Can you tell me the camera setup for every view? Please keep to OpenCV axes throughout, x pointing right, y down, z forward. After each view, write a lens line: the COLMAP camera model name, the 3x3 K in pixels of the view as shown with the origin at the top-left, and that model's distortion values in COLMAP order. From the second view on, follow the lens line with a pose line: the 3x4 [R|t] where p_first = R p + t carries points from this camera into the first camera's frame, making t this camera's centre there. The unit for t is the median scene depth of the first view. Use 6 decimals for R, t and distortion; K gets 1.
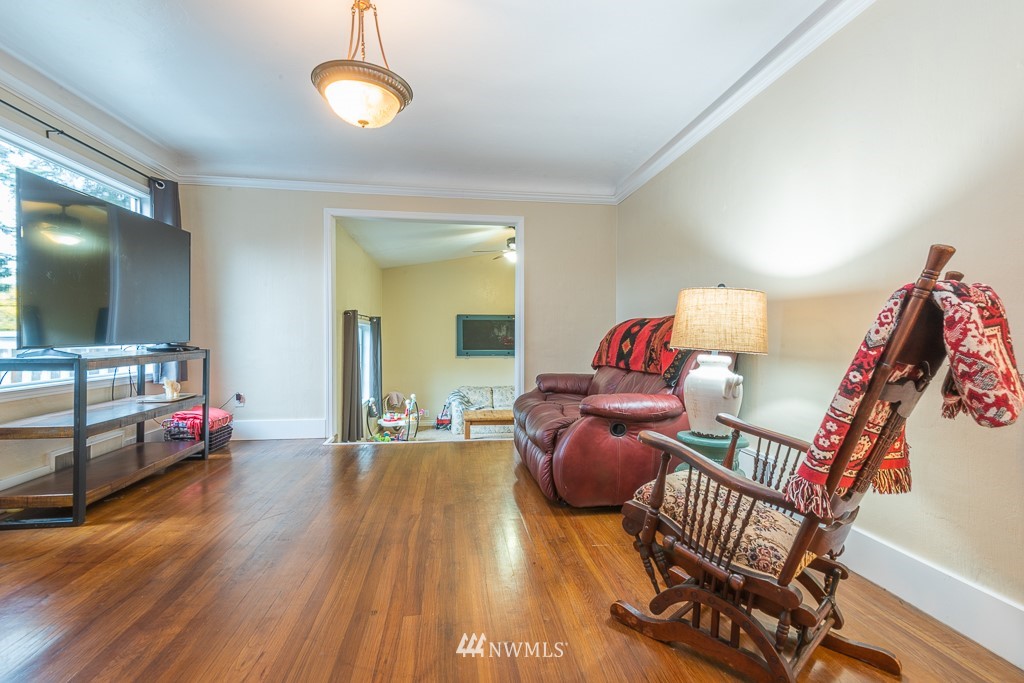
lens RADIAL K [[477.7, 0, 516.6], [0, 477.7, 341.5], [0, 0, 1]] dist [0.010545, 0.001905]
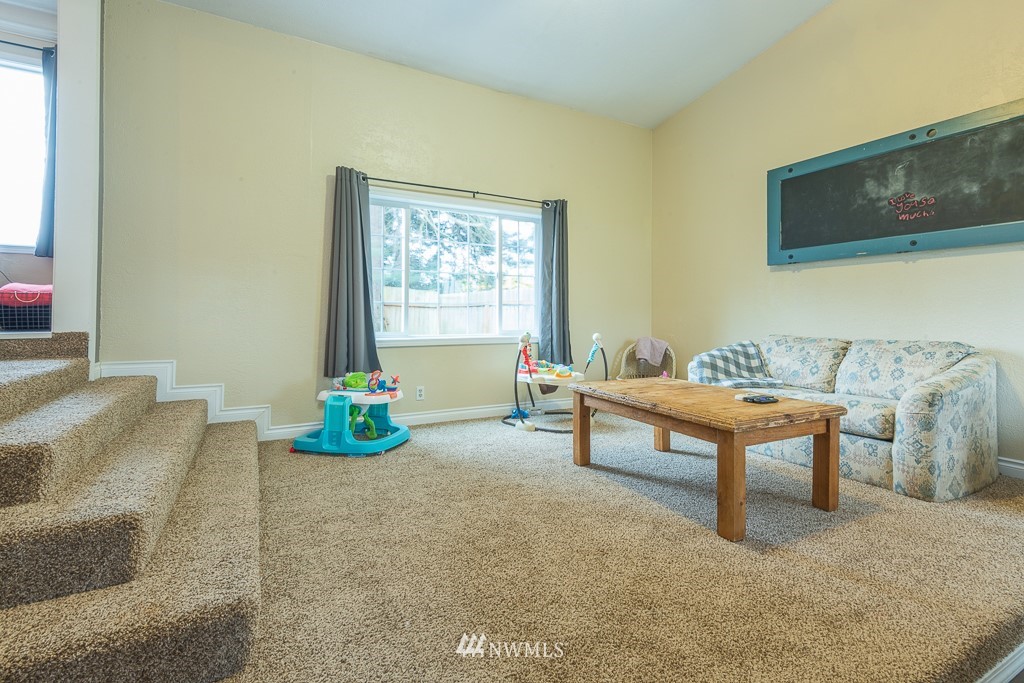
lens RADIAL K [[477.7, 0, 507.5], [0, 477.7, 312.7], [0, 0, 1]] dist [0.010545, 0.001905]
pose [[0.352078, -0.005496, -0.935954, 0.793979], [-0.008044, 0.999928, -0.008898, 0.311569], [0.935936, 0.010661, 0.352009, 2.441212]]
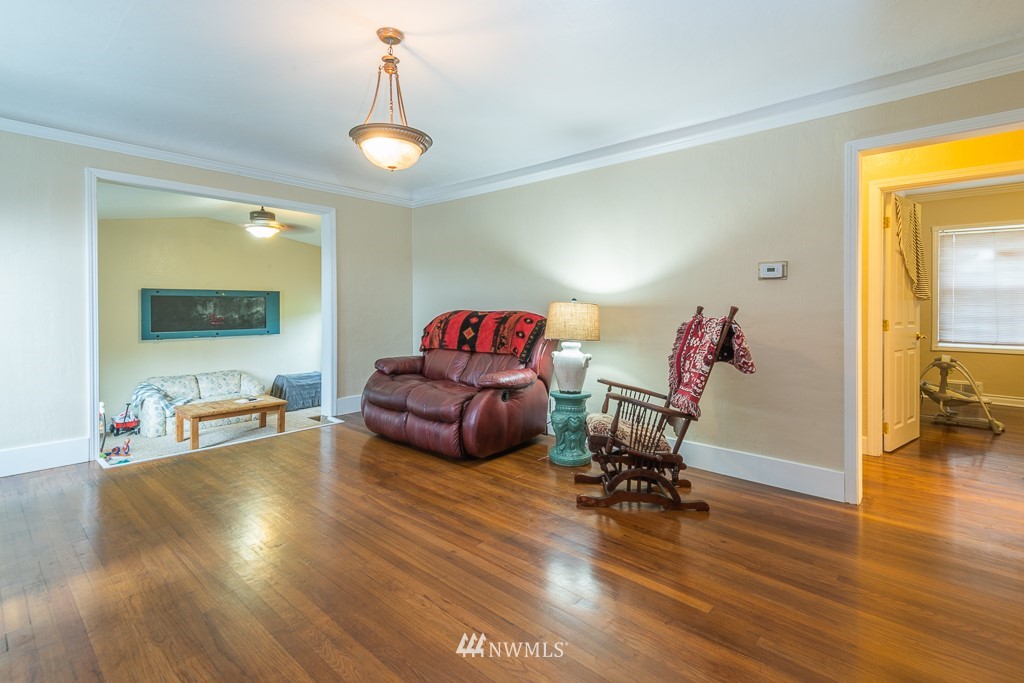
lens RADIAL K [[477.7, 0, 518.3], [0, 477.7, 310.1], [0, 0, 1]] dist [0.010545, 0.001905]
pose [[0.759786, -0.011582, 0.650070, -0.667145], [0.008835, 0.999933, 0.007489, -0.081374], [-0.650113, 0.000053, 0.759837, -0.093824]]
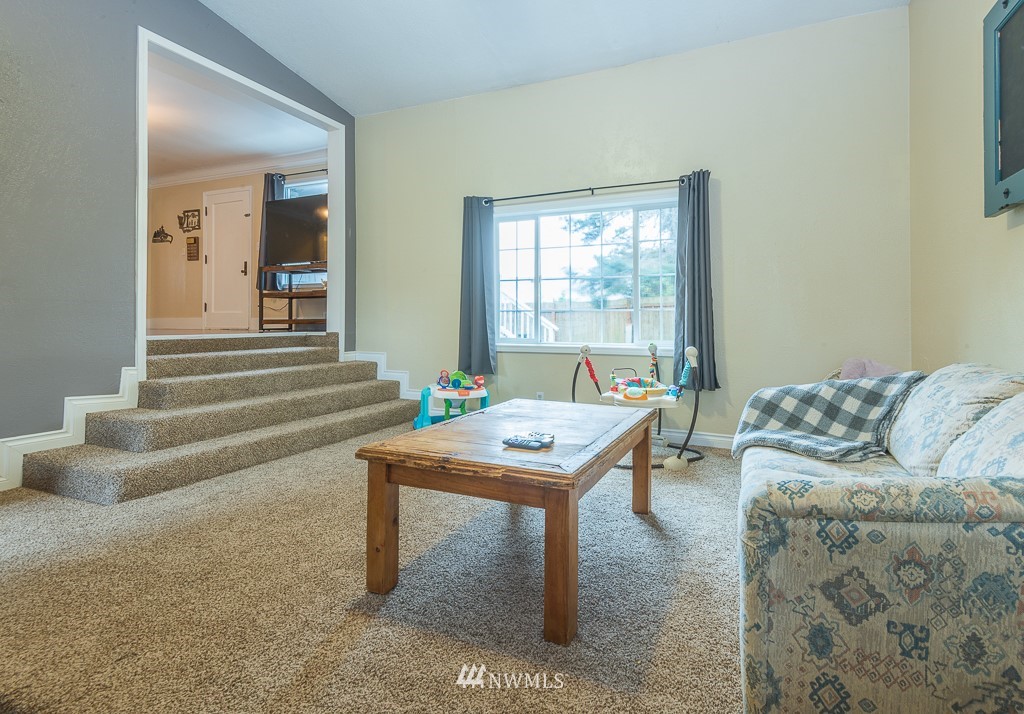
lens RADIAL K [[502.7, 0, 524.7], [0, 502.7, 320.2], [0, 0, 1]] dist [0.006407, 0.000124]
pose [[-0.535413, -0.006016, -0.844569, 0.658229], [-0.008881, 0.999959, -0.001492, 0.303180], [0.844544, 0.006702, -0.535444, 3.730841]]
